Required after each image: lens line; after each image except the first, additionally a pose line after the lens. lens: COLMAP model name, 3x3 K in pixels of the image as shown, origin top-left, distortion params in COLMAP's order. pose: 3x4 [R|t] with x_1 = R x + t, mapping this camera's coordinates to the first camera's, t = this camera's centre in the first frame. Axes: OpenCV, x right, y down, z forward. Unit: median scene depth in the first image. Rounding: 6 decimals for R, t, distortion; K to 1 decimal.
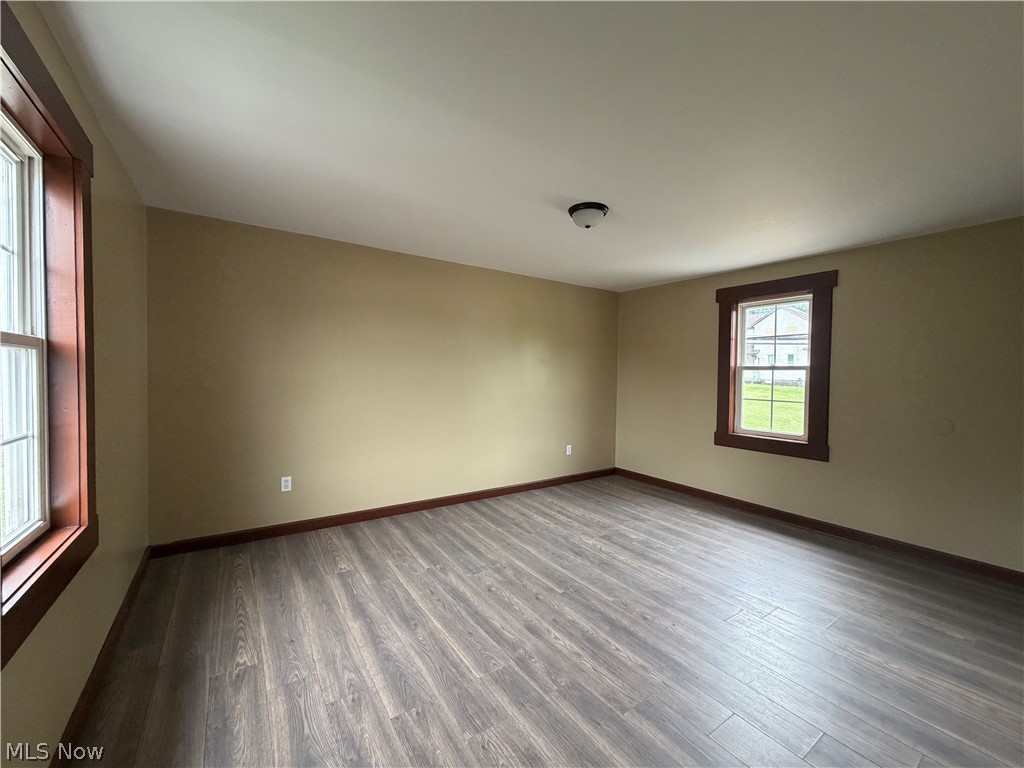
lens RADIAL K [[410.9, 0, 509.3], [0, 410.9, 380.5], [0, 0, 1]] dist [-0.000485, 0.004150]
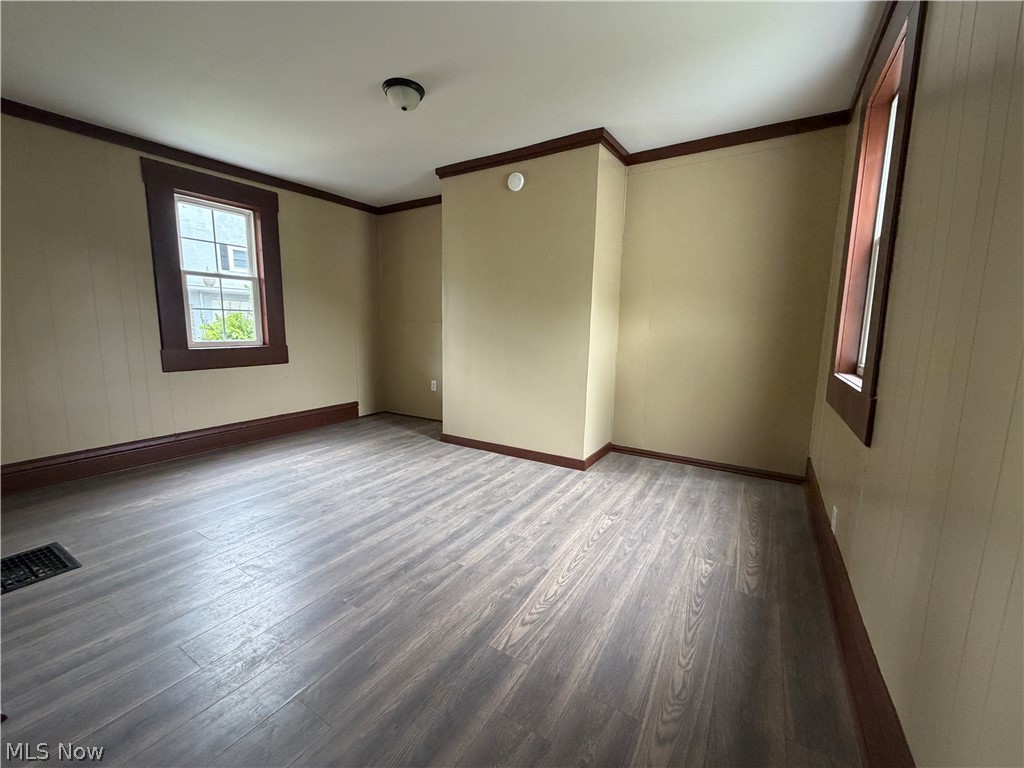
lens RADIAL K [[410.9, 0, 509.3], [0, 410.9, 380.5], [0, 0, 1]] dist [-0.000485, 0.004150]
pose [[-0.407339, -0.184699, 0.894405, -0.618641], [-0.045311, 0.982217, 0.182197, 0.005395], [-0.912152, 0.033690, -0.408464, 0.893454]]
